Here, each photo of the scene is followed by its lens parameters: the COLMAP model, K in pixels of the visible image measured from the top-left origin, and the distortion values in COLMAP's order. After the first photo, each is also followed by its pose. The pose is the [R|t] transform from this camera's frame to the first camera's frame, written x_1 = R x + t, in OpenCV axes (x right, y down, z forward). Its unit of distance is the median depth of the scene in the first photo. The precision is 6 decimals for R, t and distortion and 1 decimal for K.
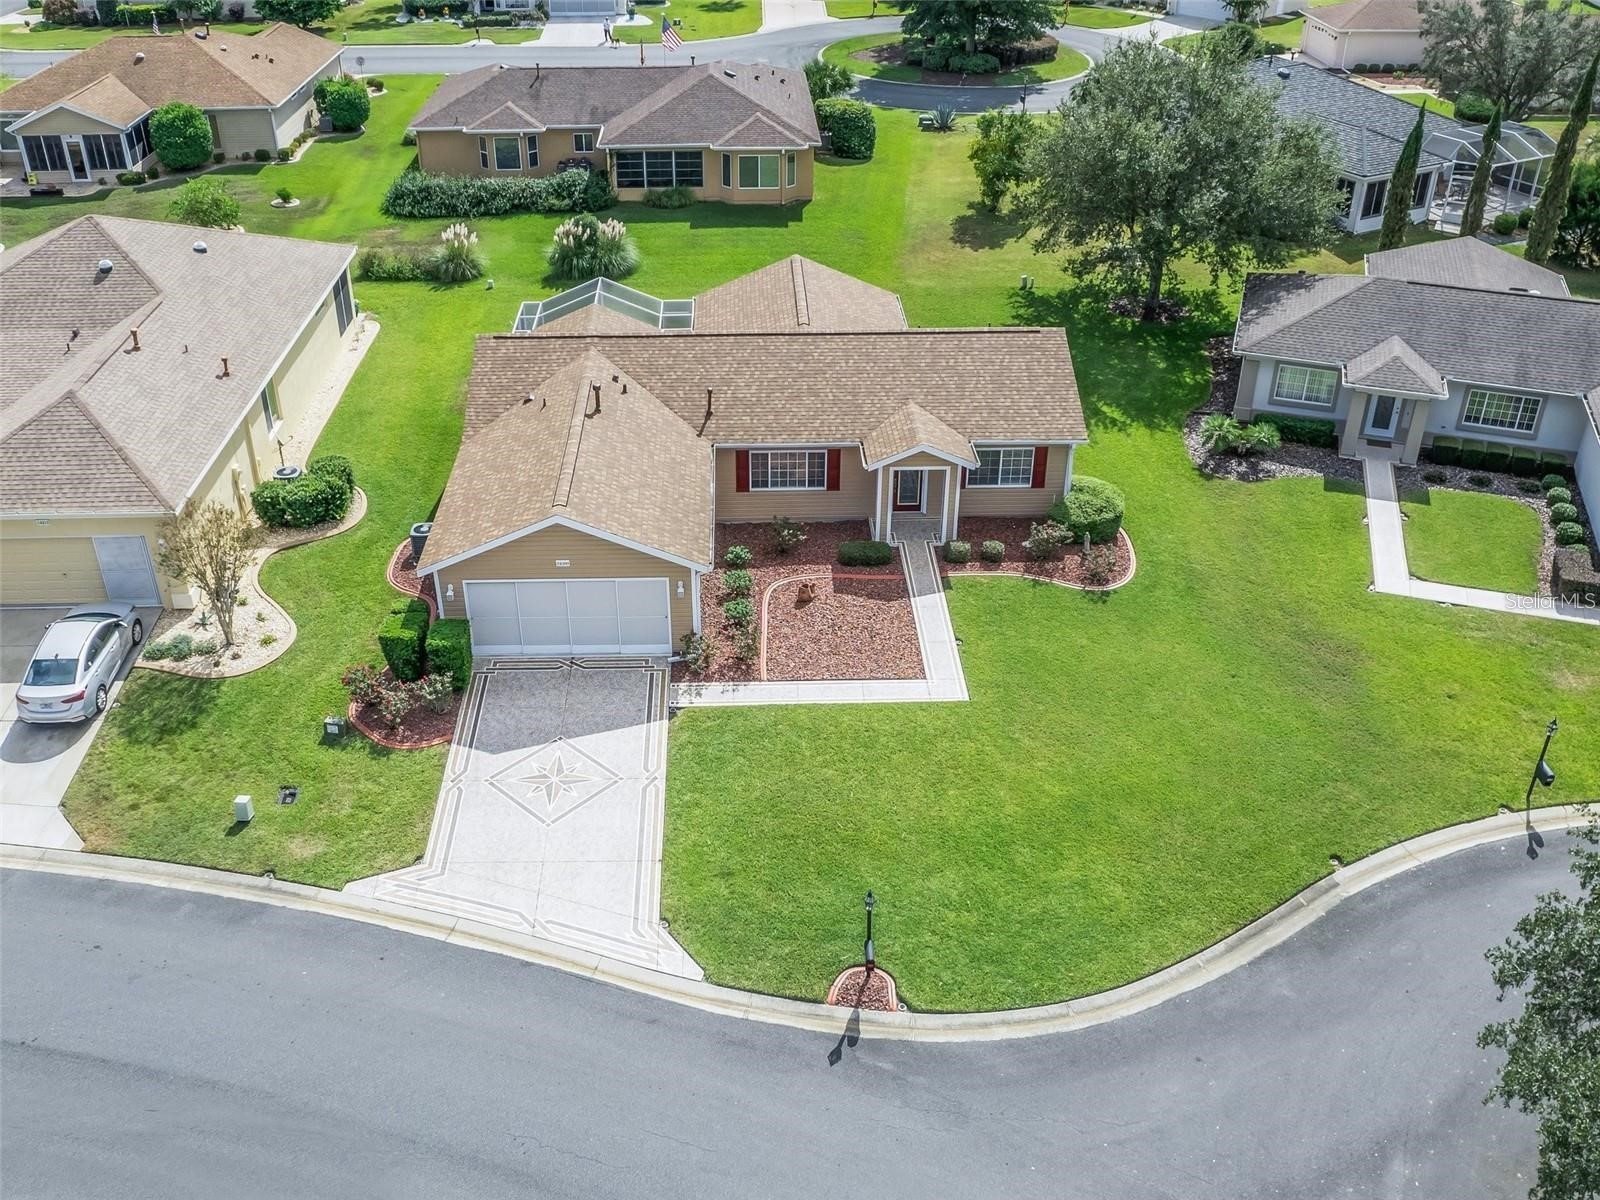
lens RADIAL K [[1444.4, 0, 768.9], [0, 1444.4, 597.1], [0, 0, 1]] dist [-0.051015, 0.008745]
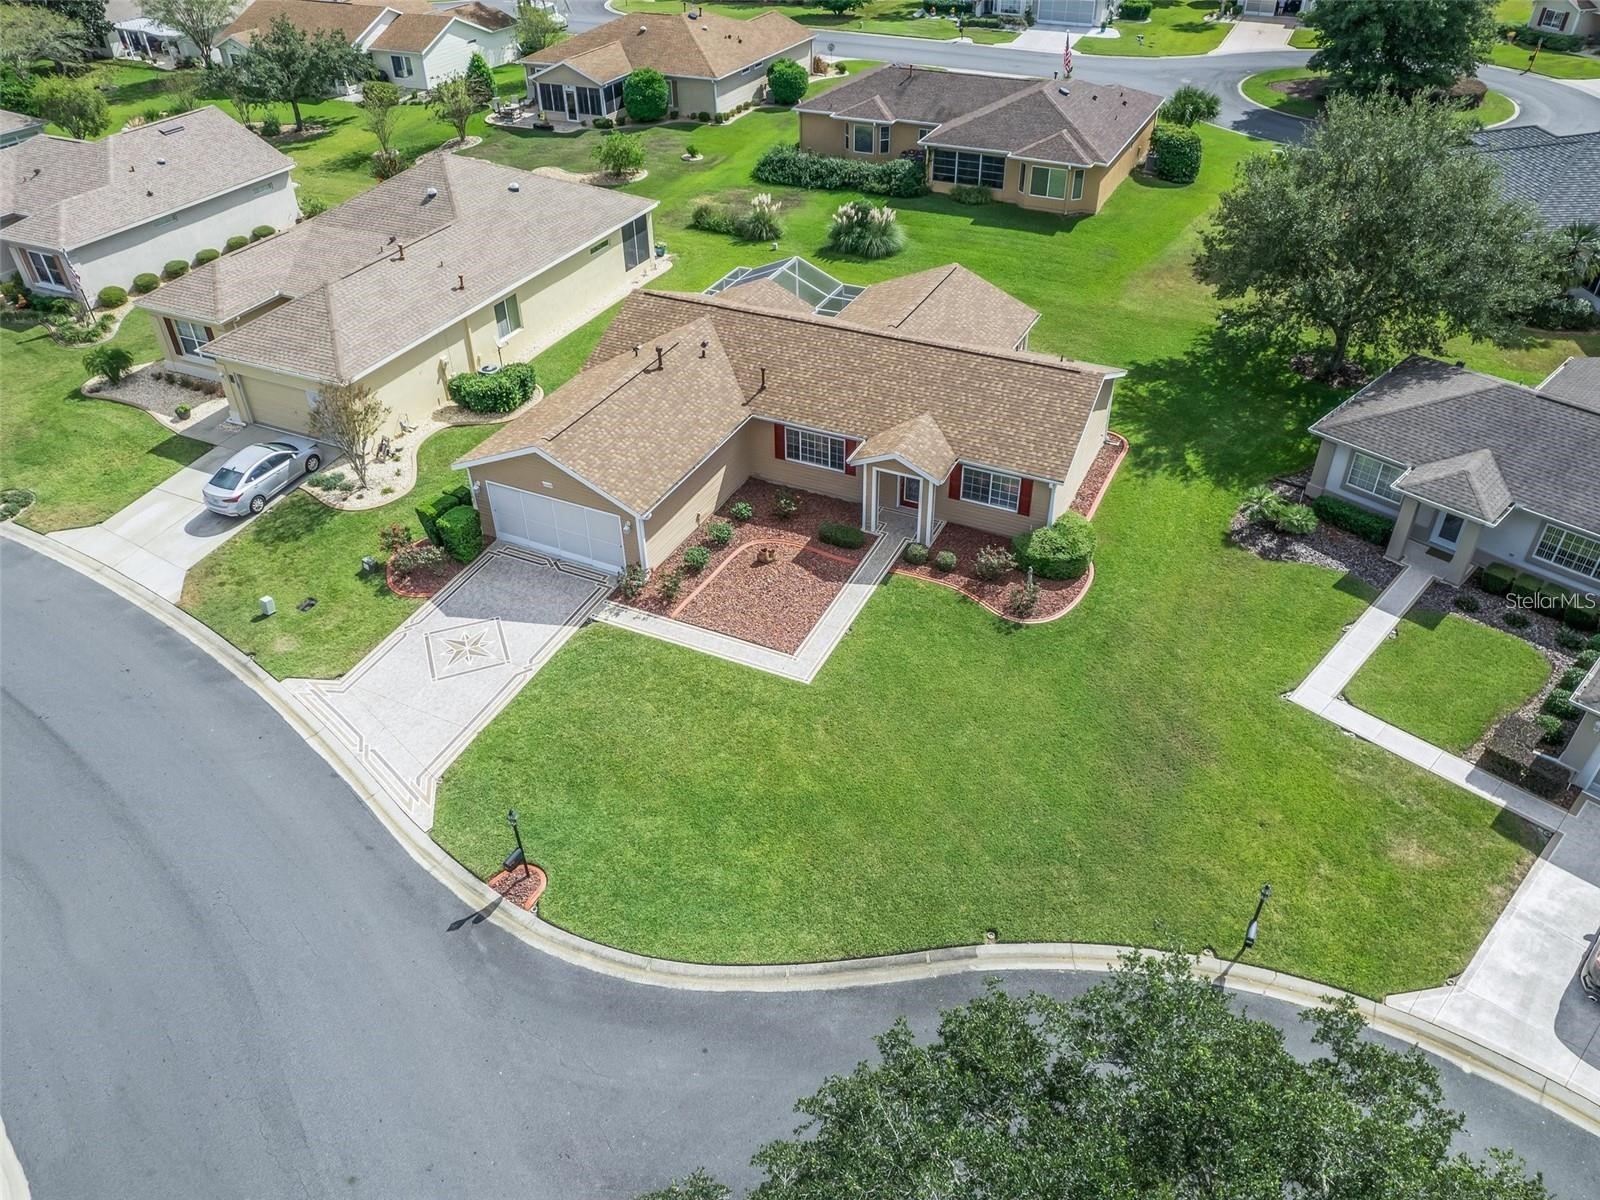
lens RADIAL K [[1149.5, 0, 800.0], [0, 1149.5, 600.0], [0, 0, 1]] dist [-0.080937, 0.072205]
pose [[0.890057, 0.265379, -0.370638, 0.390374], [-0.227620, 0.963187, 0.143036, -0.103885], [0.394952, -0.042946, 0.917697, 0.148037]]
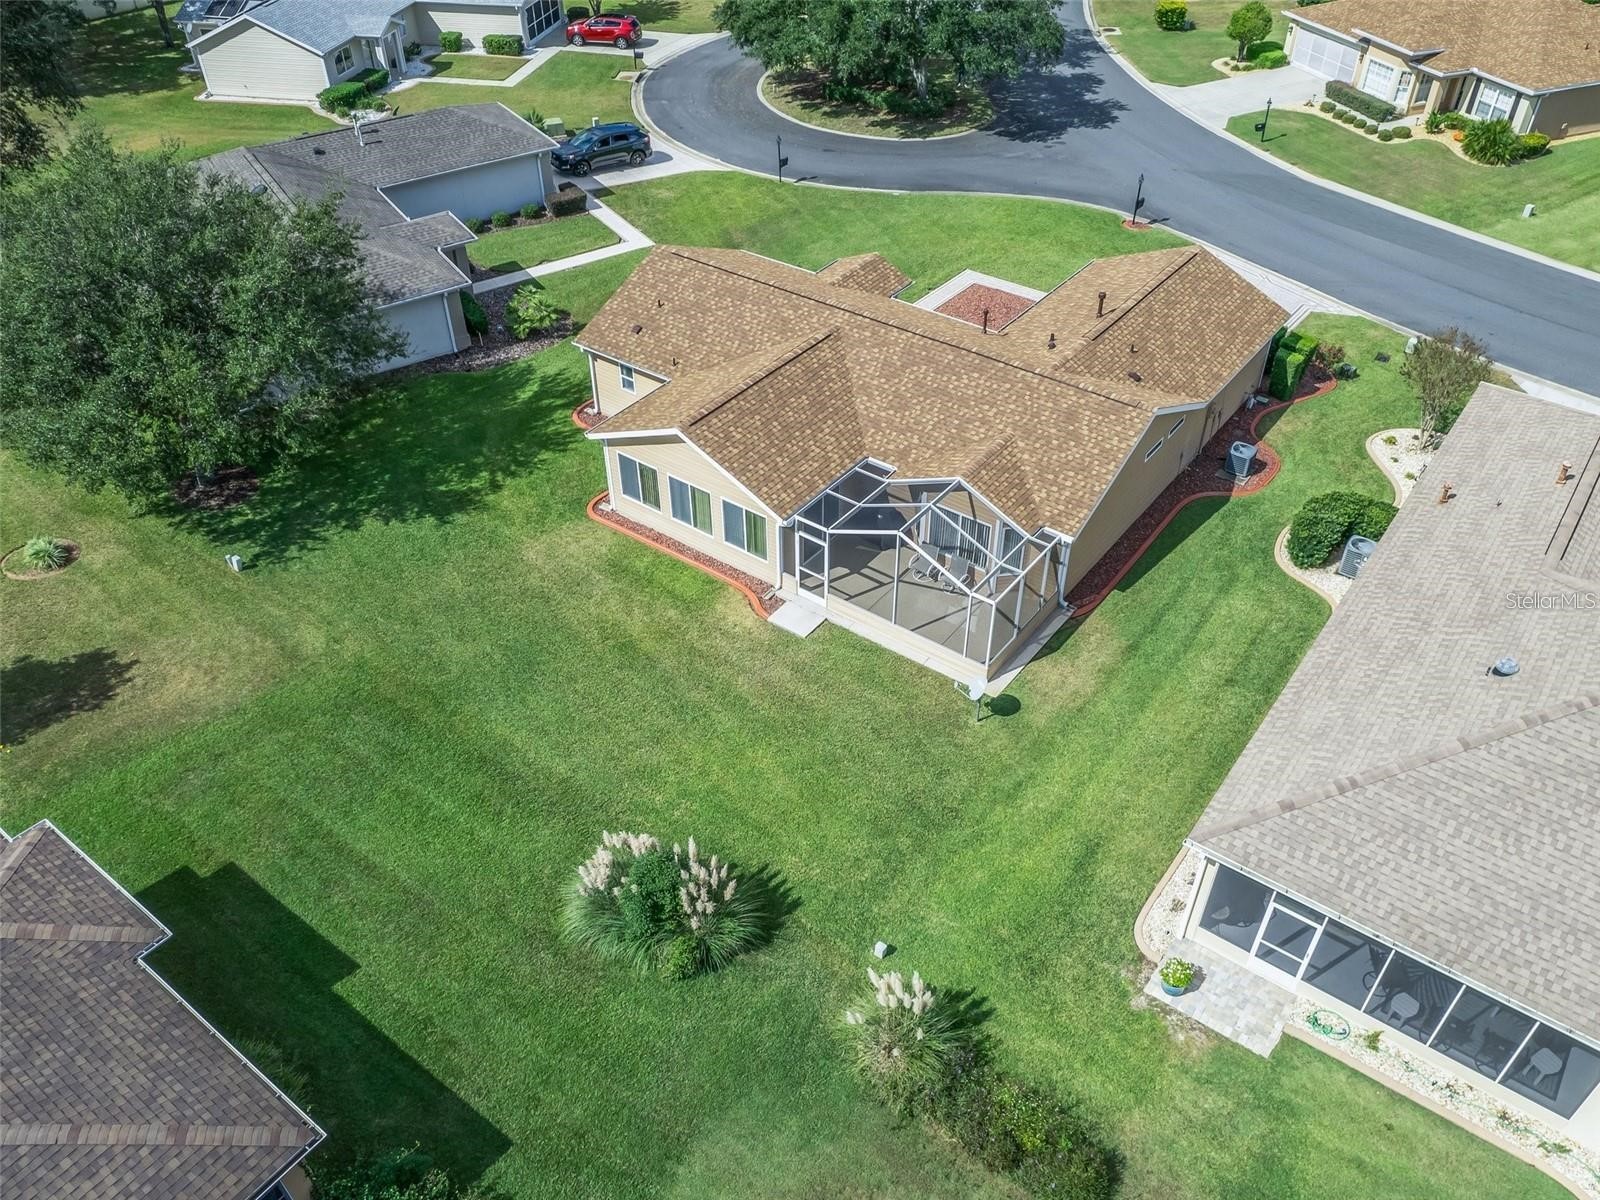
lens RADIAL K [[1240.5, 0, 807.2], [0, 1240.5, 632.0], [0, 0, 1]] dist [-0.102395, 0.096863]
pose [[-0.784989, -0.403241, 0.470308, -0.473111], [0.332092, 0.366972, 0.868934, -0.918002], [-0.522979, 0.838289, -0.154156, 1.440955]]
